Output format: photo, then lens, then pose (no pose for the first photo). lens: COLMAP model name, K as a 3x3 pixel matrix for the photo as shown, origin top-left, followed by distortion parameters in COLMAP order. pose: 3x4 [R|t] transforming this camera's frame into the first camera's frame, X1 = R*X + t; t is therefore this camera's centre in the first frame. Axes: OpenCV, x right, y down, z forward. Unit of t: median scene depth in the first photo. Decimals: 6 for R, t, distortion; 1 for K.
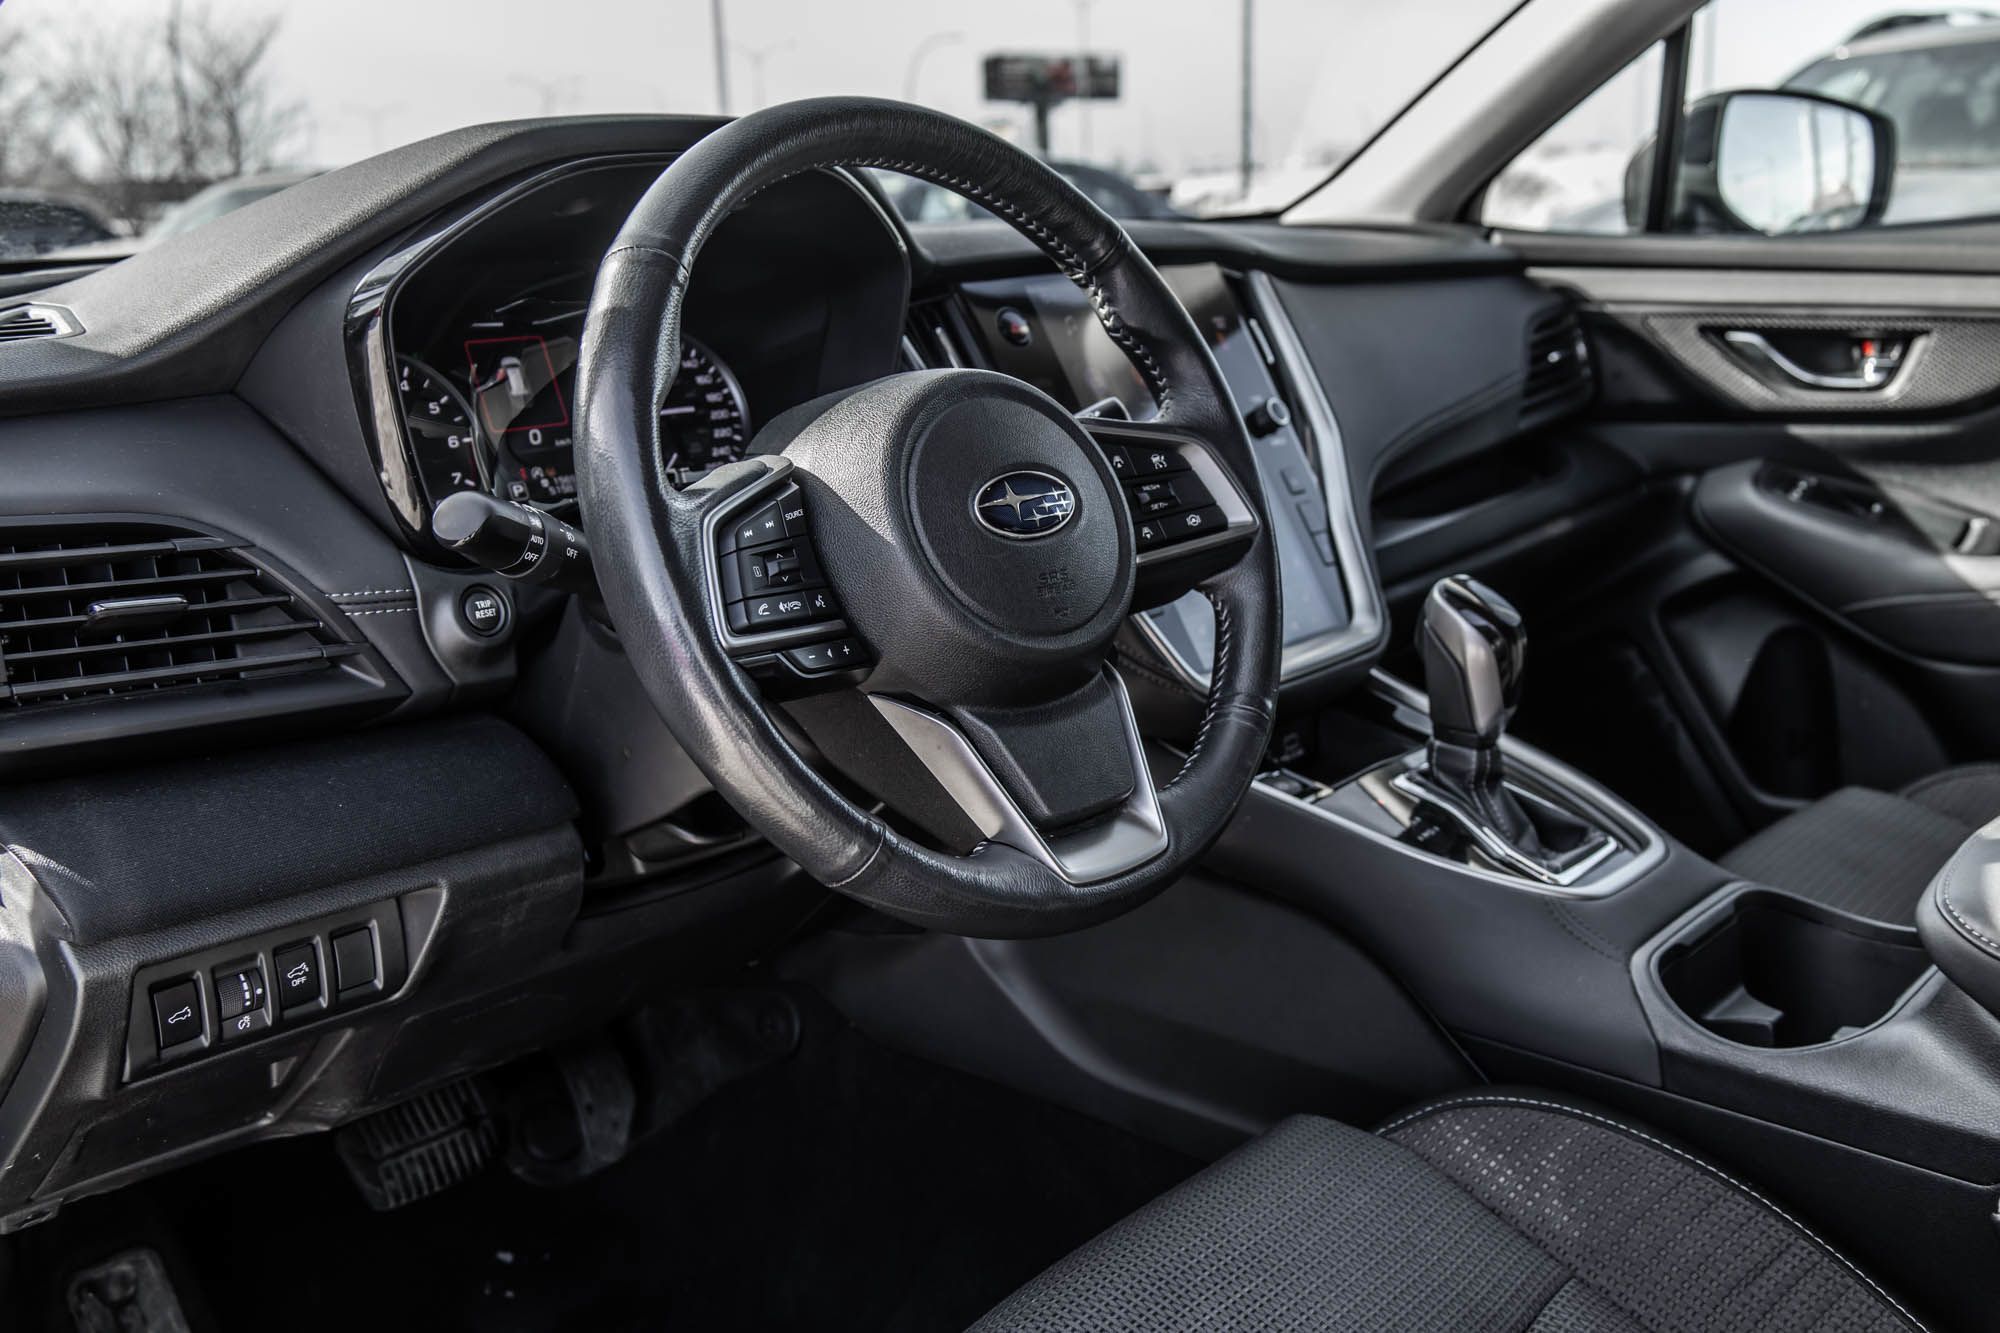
lens RADIAL K [[1895.9, 0, 975.5], [0, 1895.9, 644.5], [0, 0, 1]] dist [-0.001121, 0.013596]
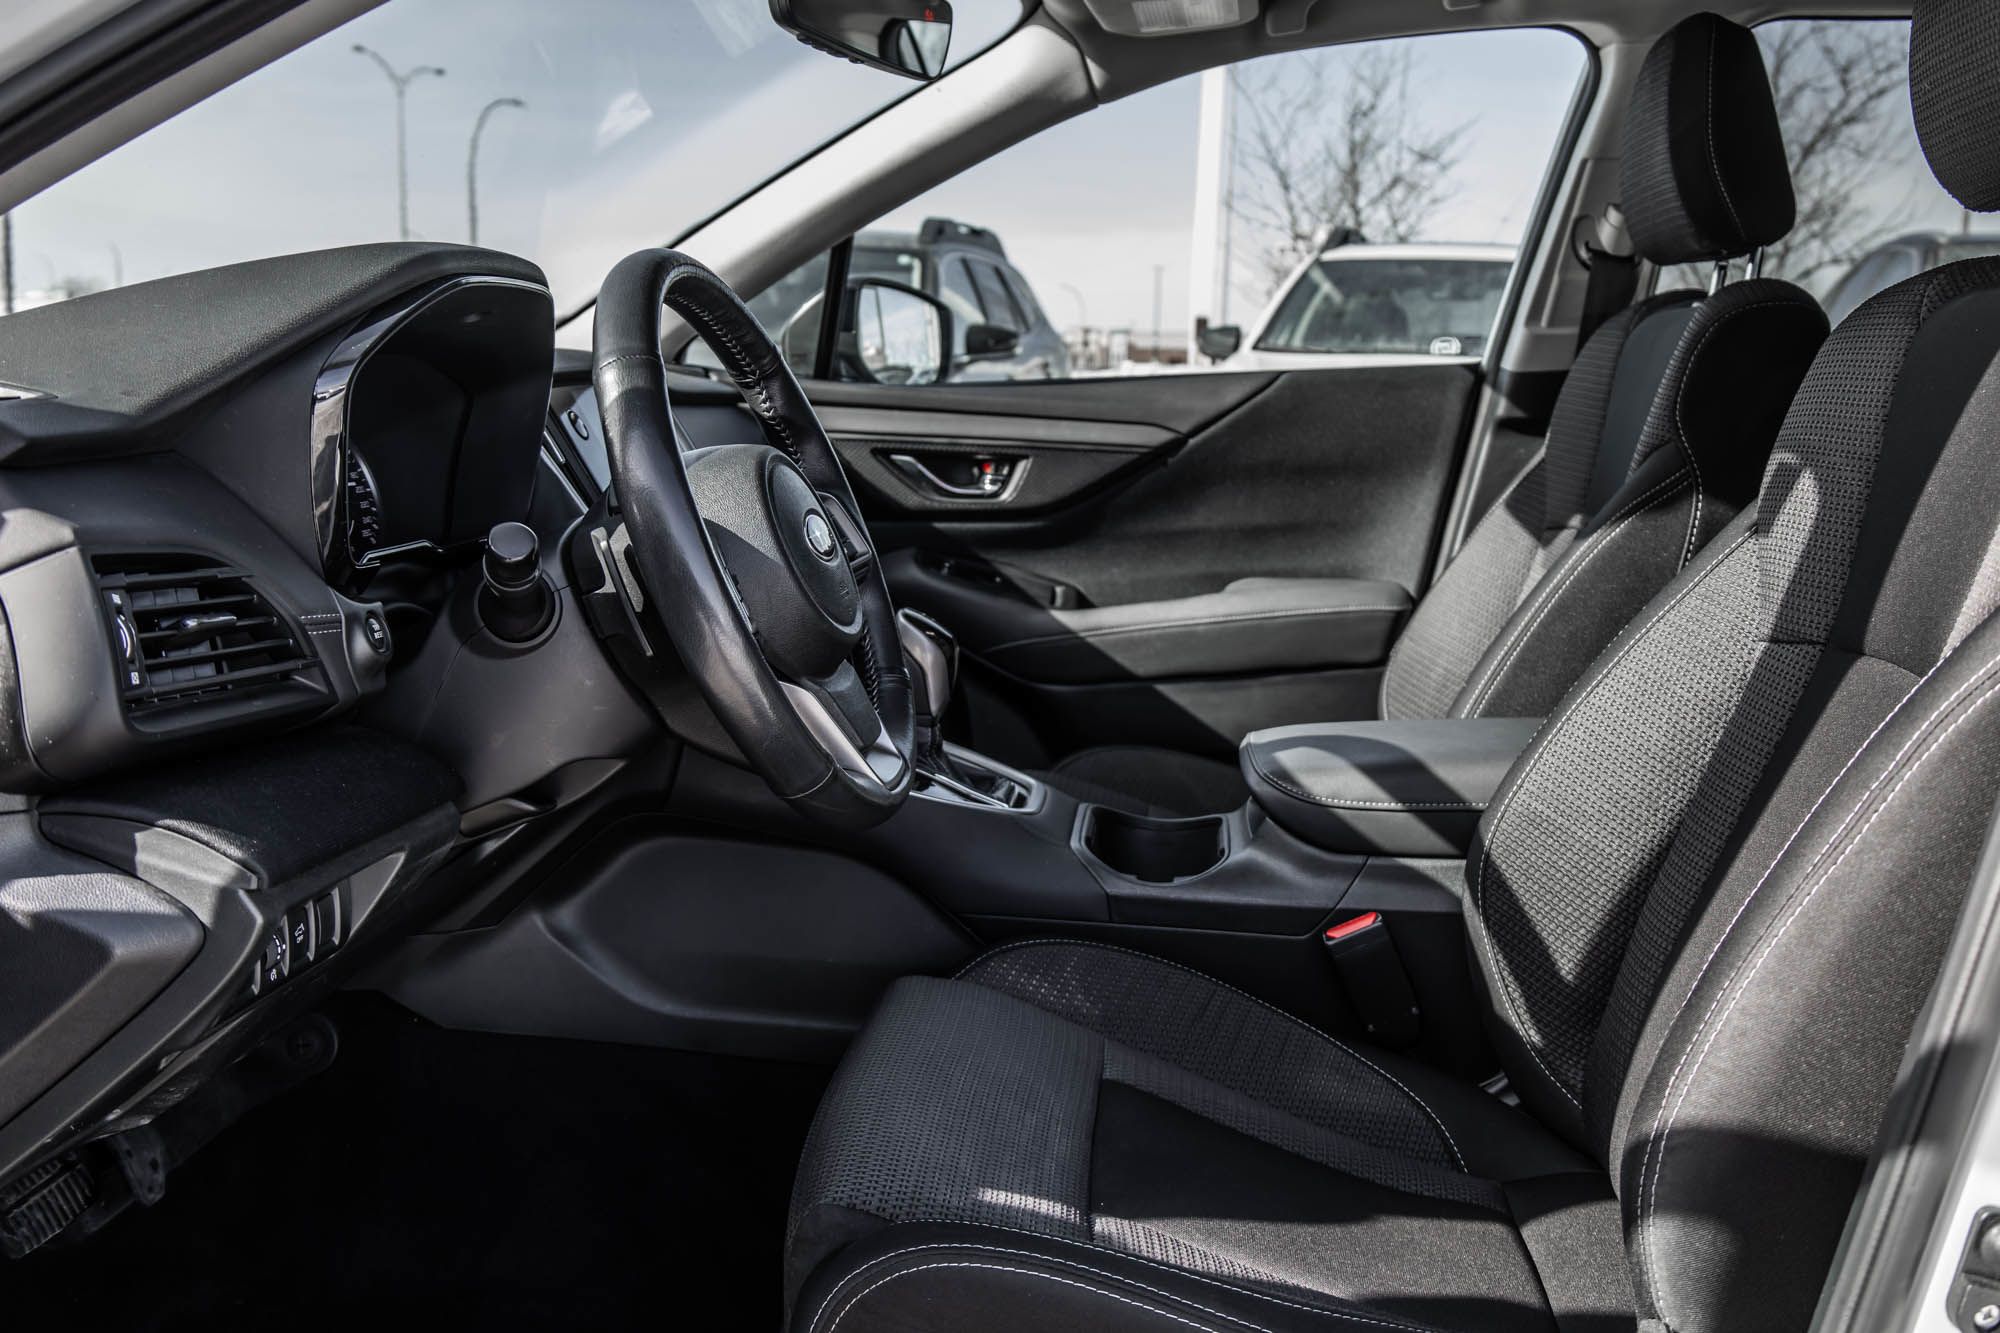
lens RADIAL K [[1835.0, 0, 1000.0], [0, 1835.0, 666.5], [0, 0, 1]] dist [-0.080907, 0.191009]
pose [[0.805653, -0.041601, 0.590926, -0.475404], [0.076990, 0.996424, -0.034817, 0.057377], [-0.587364, 0.073546, 0.805974, -0.139065]]
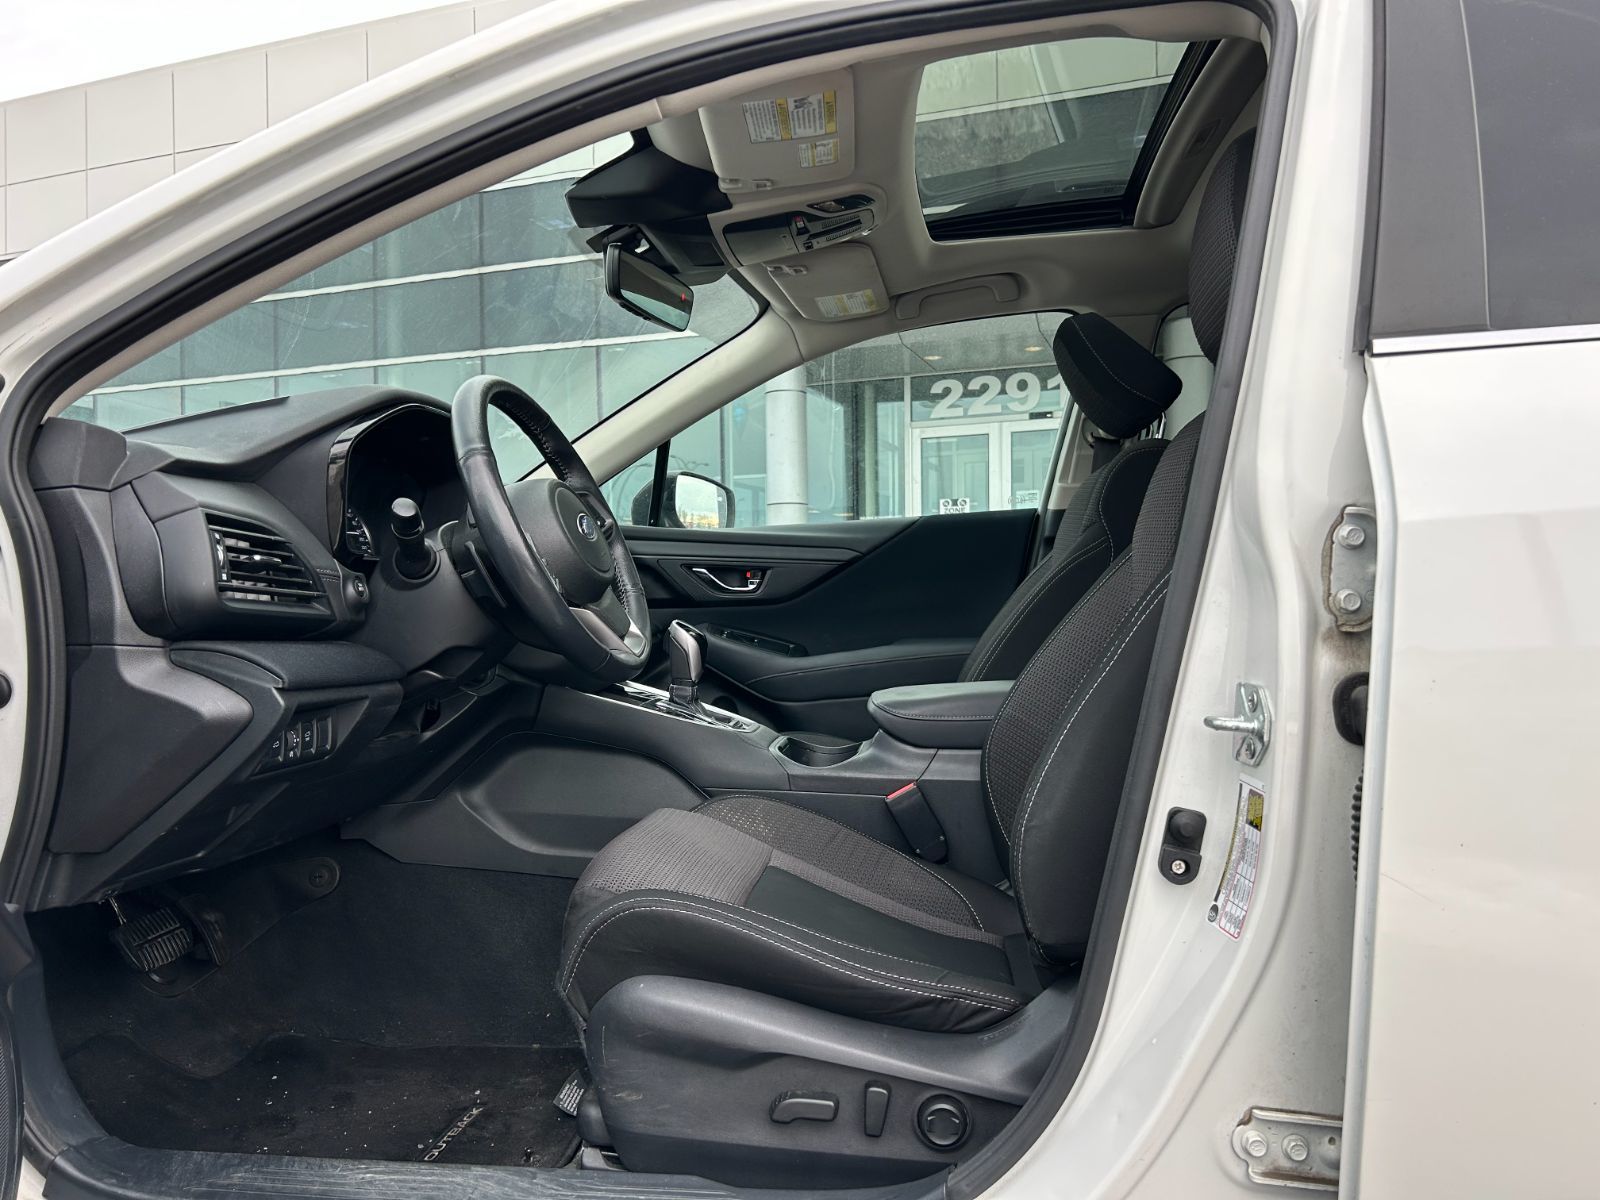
lens RADIAL K [[1194.8, 0, 800.0], [0, 1194.8, 600.0], [0, 0, 1]] dist [0.052074, -0.060149]
pose [[0.813839, 0.037470, 0.579881, -0.499973], [0.089042, 0.978092, -0.188168, 0.235876], [-0.574228, 0.204772, 0.792673, -0.328669]]
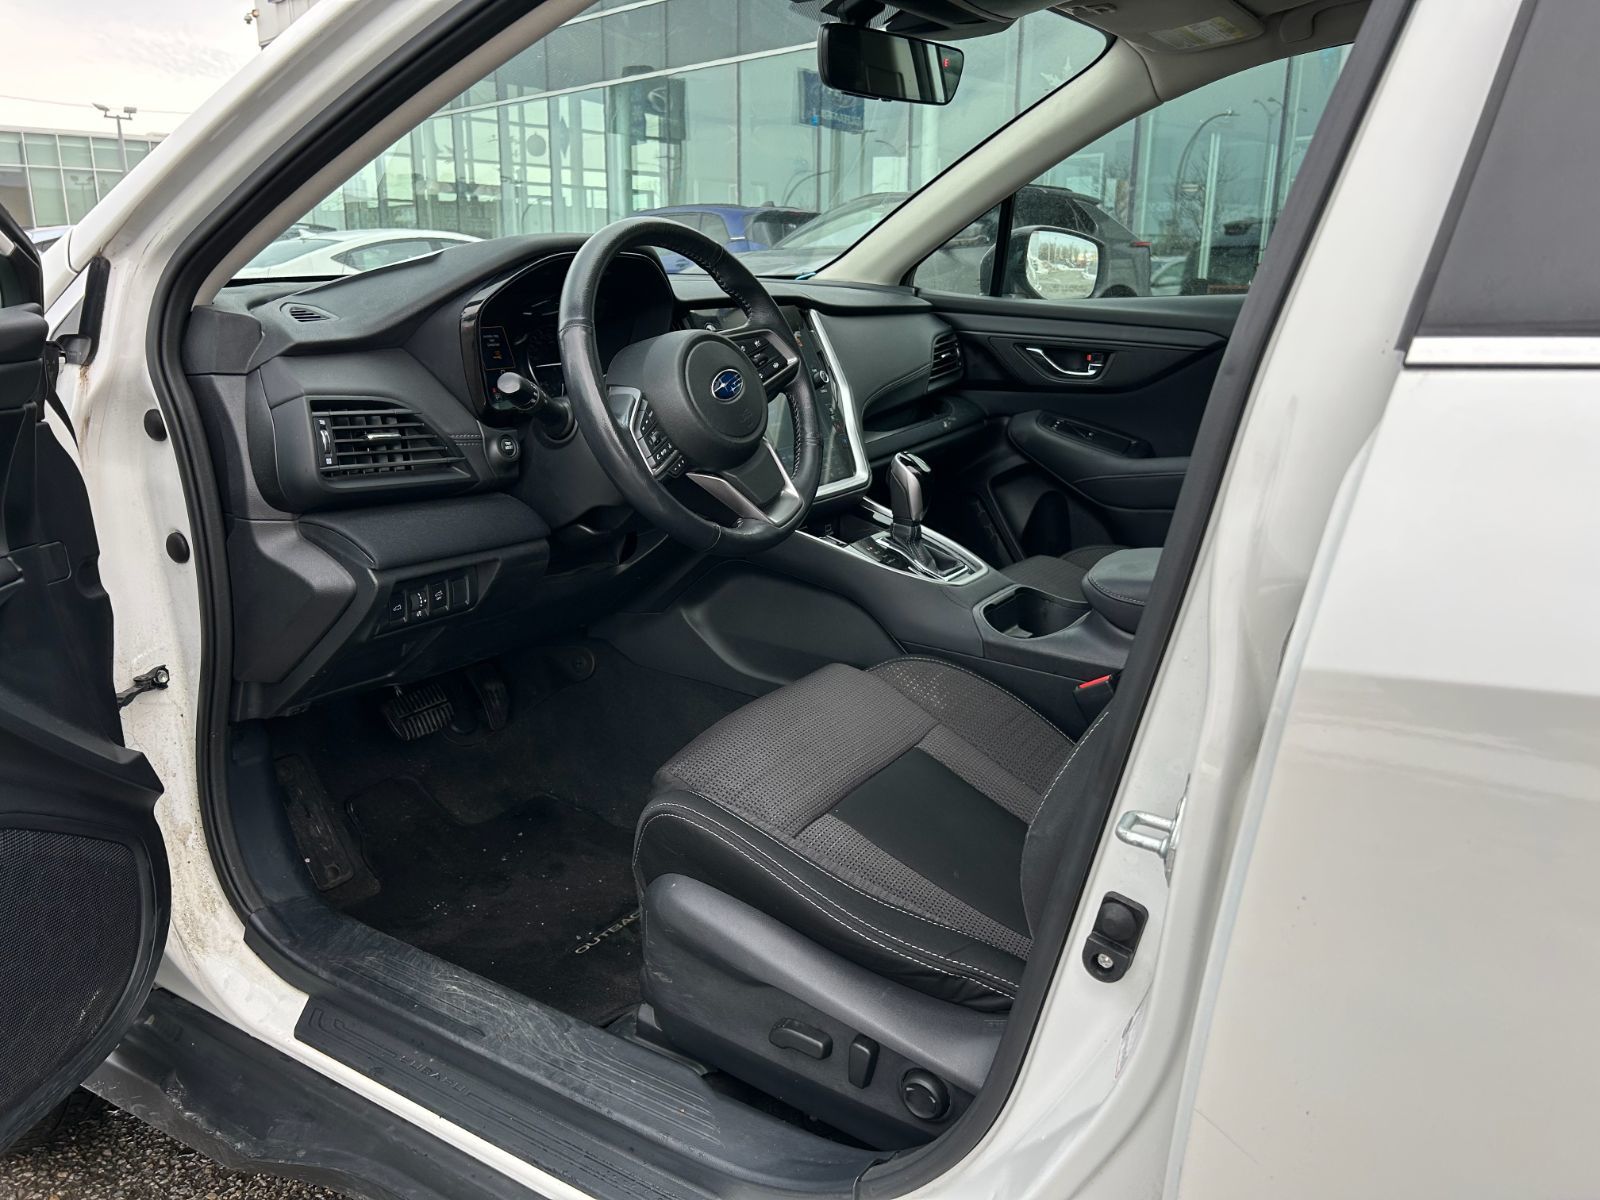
lens RADIAL K [[1204.4, 0, 788.8], [0, 1204.4, 617.3], [0, 0, 1]] dist [0.065608, -0.112021]
pose [[0.984060, 0.005500, 0.177753, -0.137273], [-0.018375, 0.997317, 0.070862, 0.060614], [-0.176886, -0.072999, 0.981520, -0.406579]]
